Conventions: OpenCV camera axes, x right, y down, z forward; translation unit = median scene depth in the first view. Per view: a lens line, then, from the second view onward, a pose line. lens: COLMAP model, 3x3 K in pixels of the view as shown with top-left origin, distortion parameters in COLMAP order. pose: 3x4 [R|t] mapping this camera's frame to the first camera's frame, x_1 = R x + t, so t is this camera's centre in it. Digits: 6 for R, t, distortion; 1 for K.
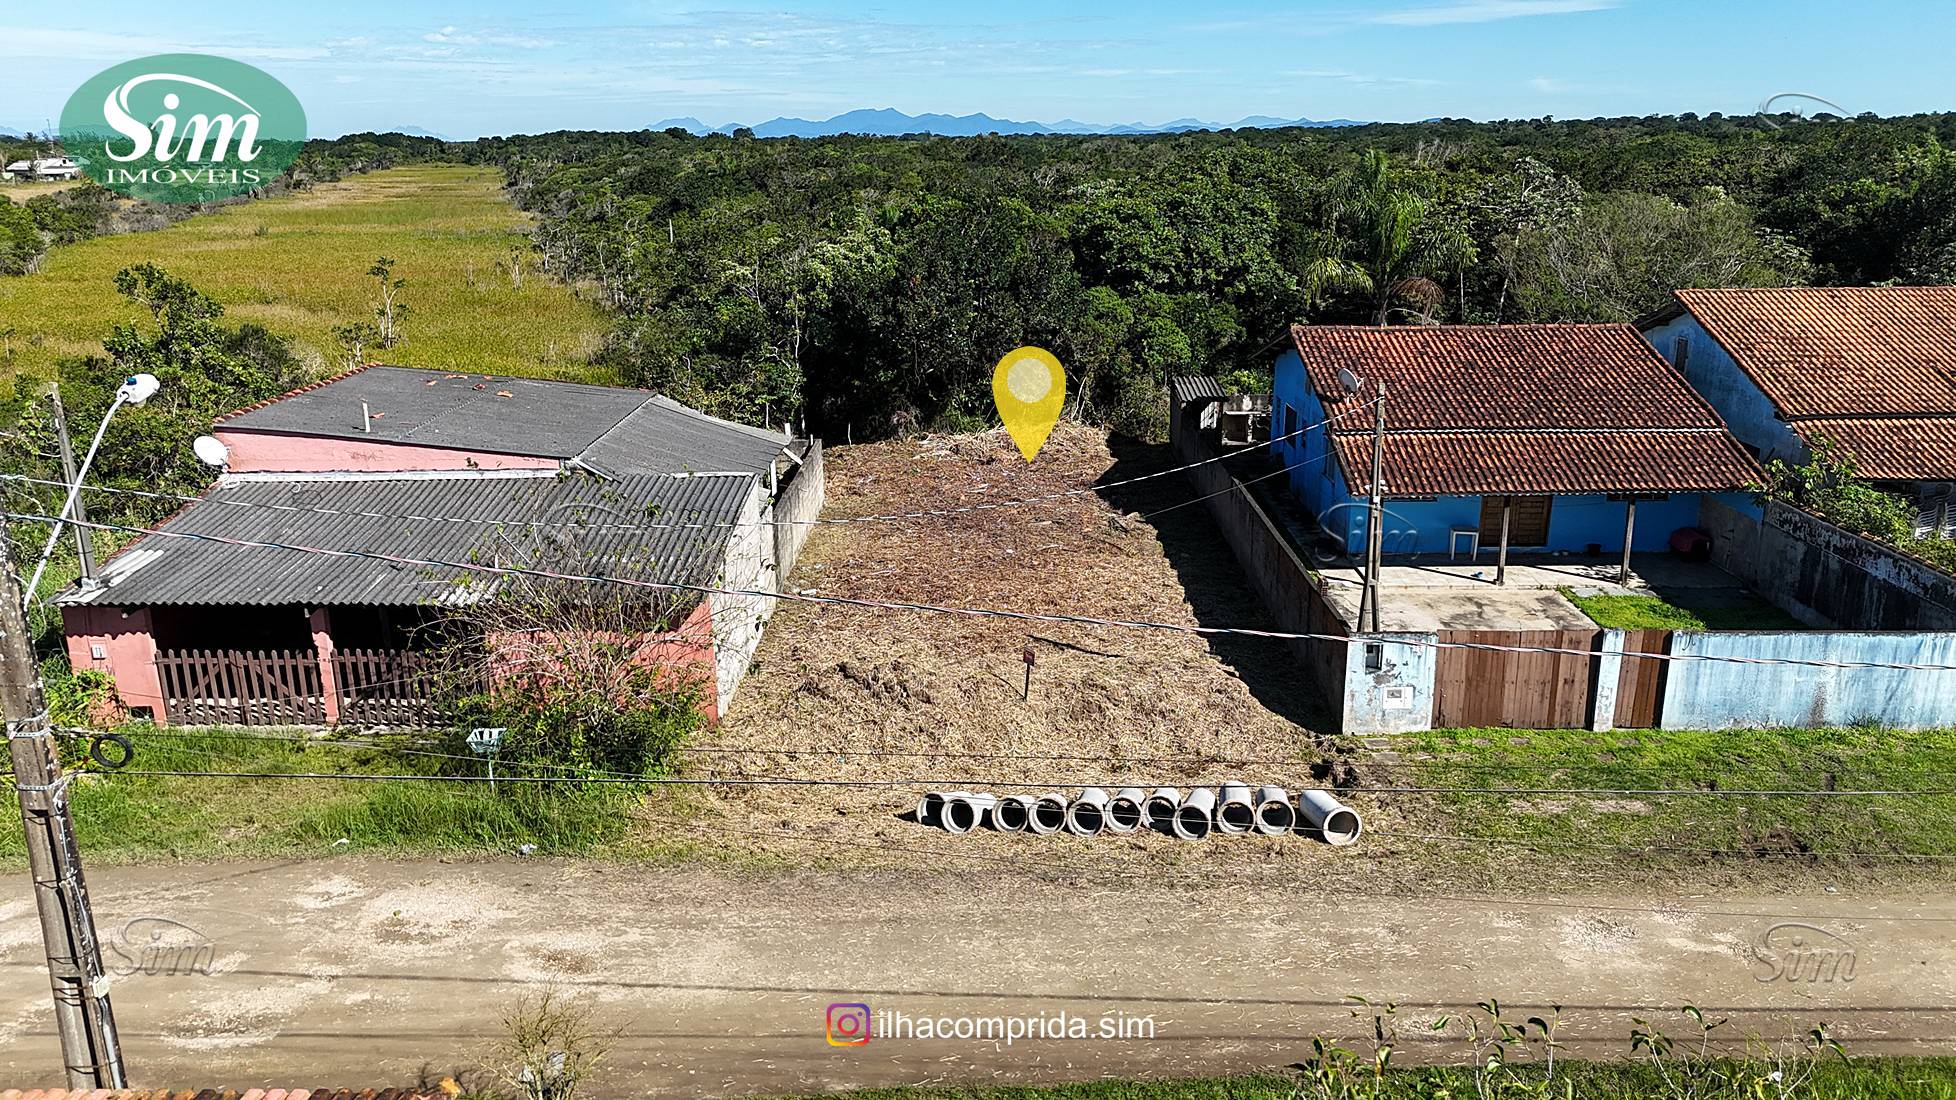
lens RADIAL K [[1441.1, 0, 982.6], [0, 1441.1, 545.1], [0, 0, 1]] dist [0.030232, -0.020548]
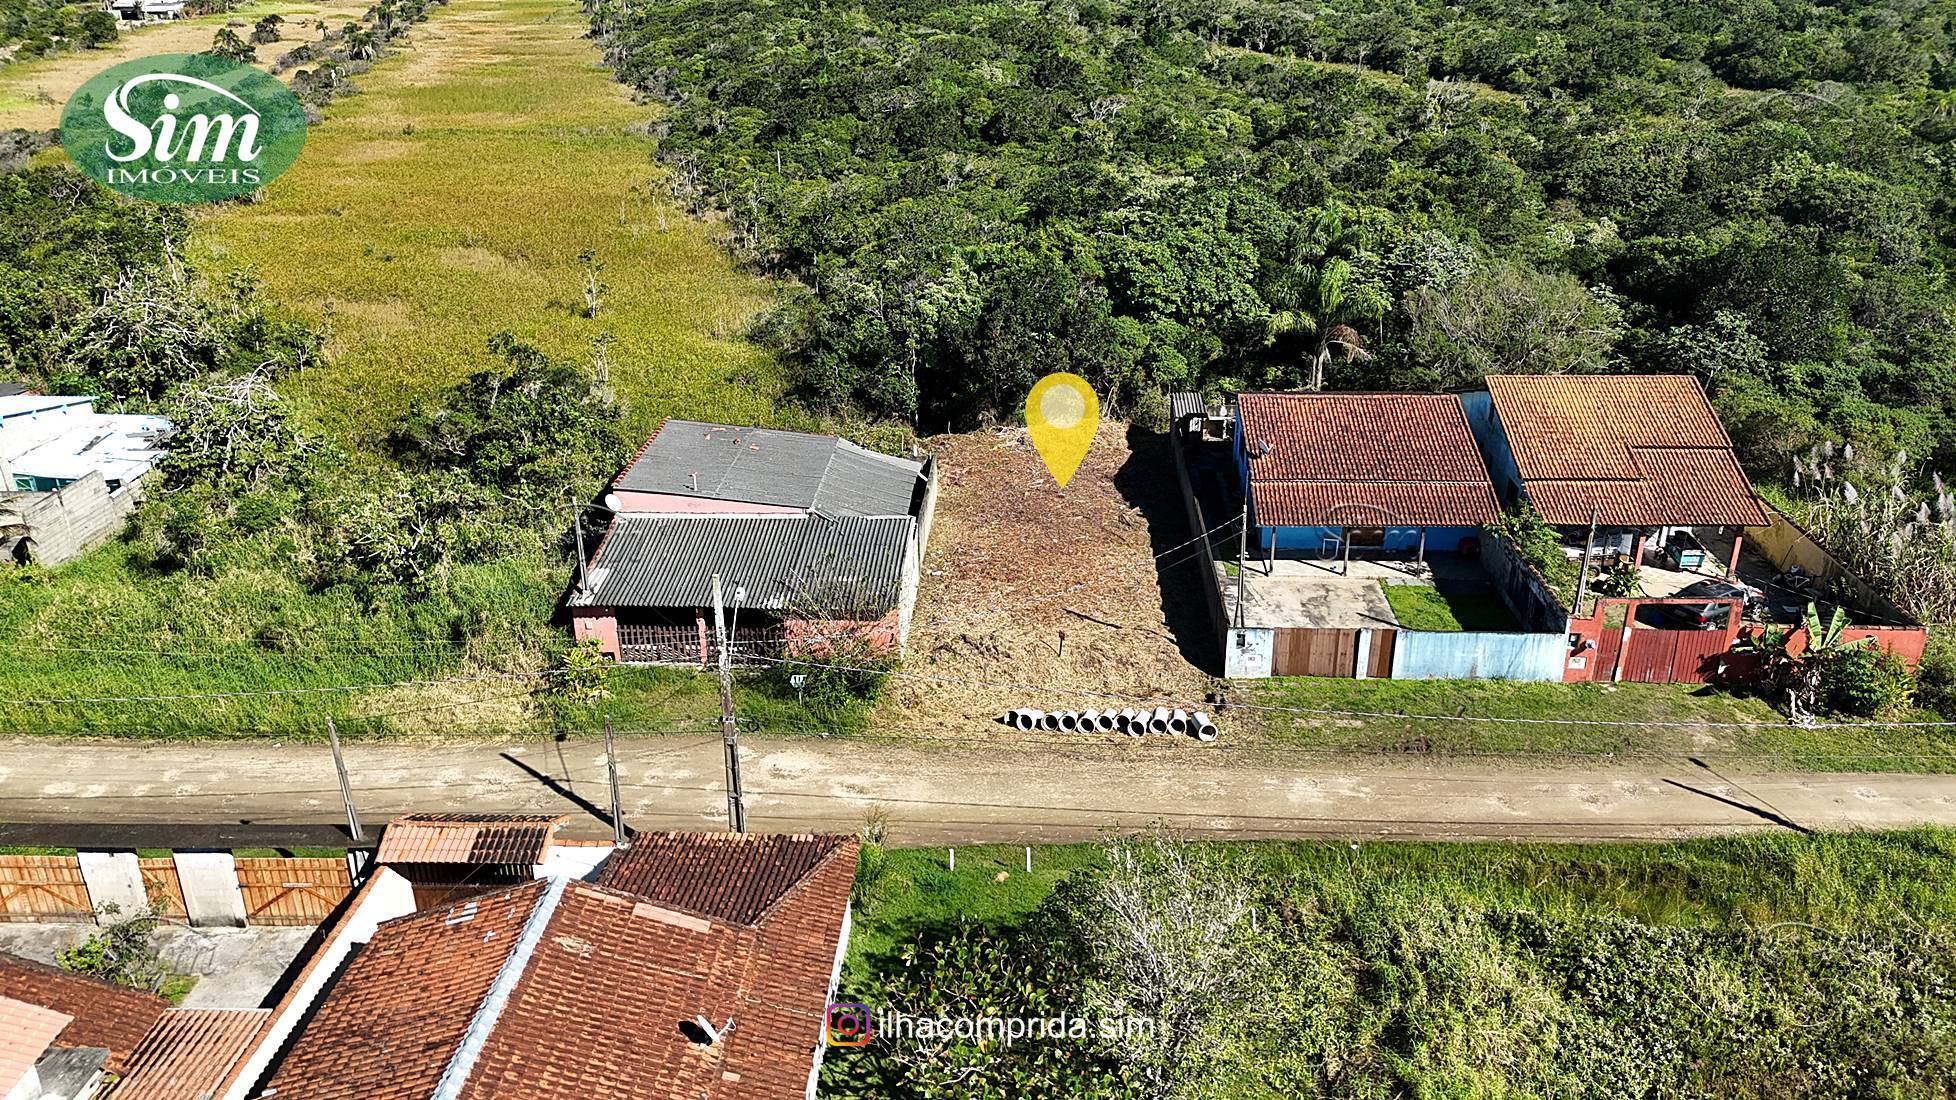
lens RADIAL K [[1441.1, 0, 982.7], [0, 1441.1, 555.9], [0, 0, 1]] dist [0.030232, -0.020548]
pose [[0.999154, 0.016570, -0.037637, -0.002558], [-0.011121, 0.990000, 0.140628, -0.292261], [0.039591, -0.140090, 0.989347, -0.876336]]
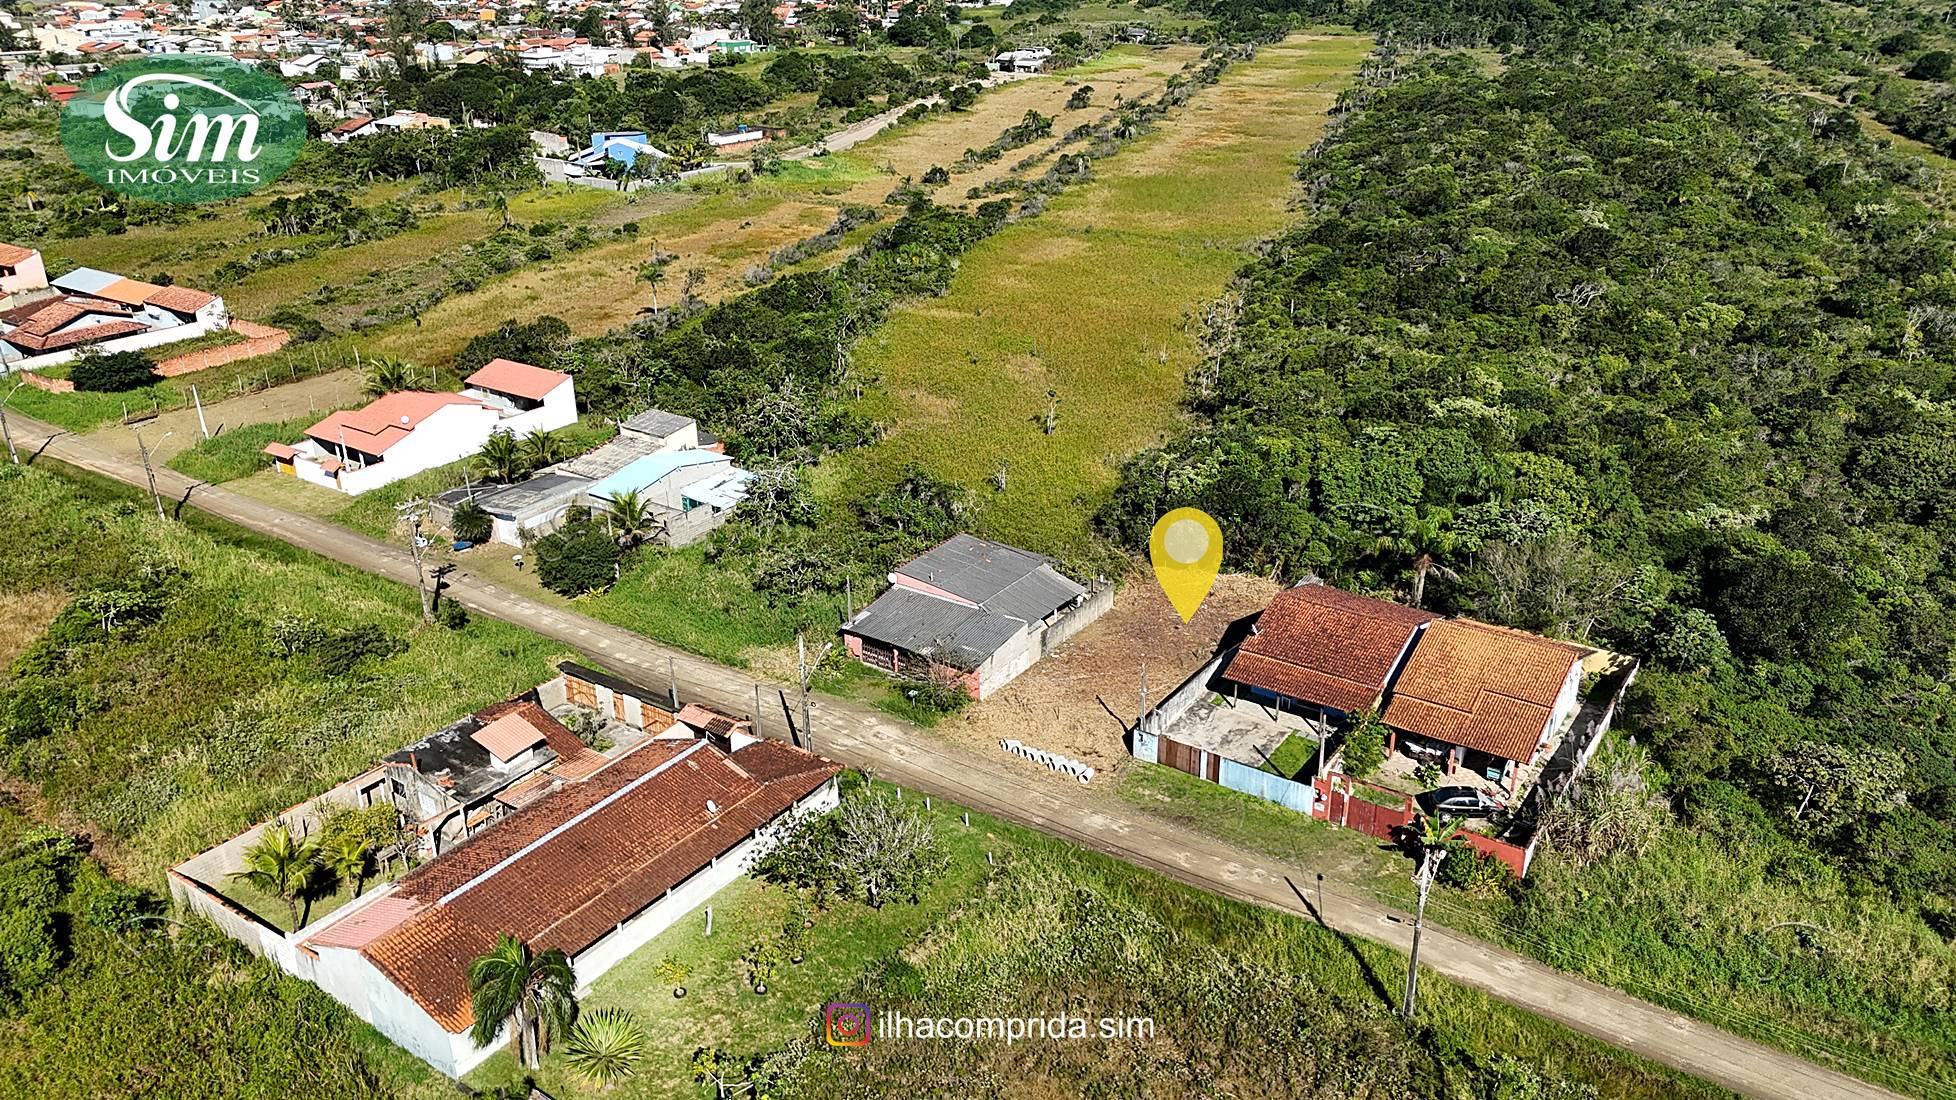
lens RADIAL K [[1441.1, 0, 981.4], [0, 1441.1, 552.4], [0, 0, 1]] dist [0.030232, -0.020548]
pose [[0.819968, 0.223720, -0.526880, 1.601095], [-0.144764, 0.971586, 0.187256, -0.895641], [0.553802, -0.077270, 0.829055, -1.913529]]
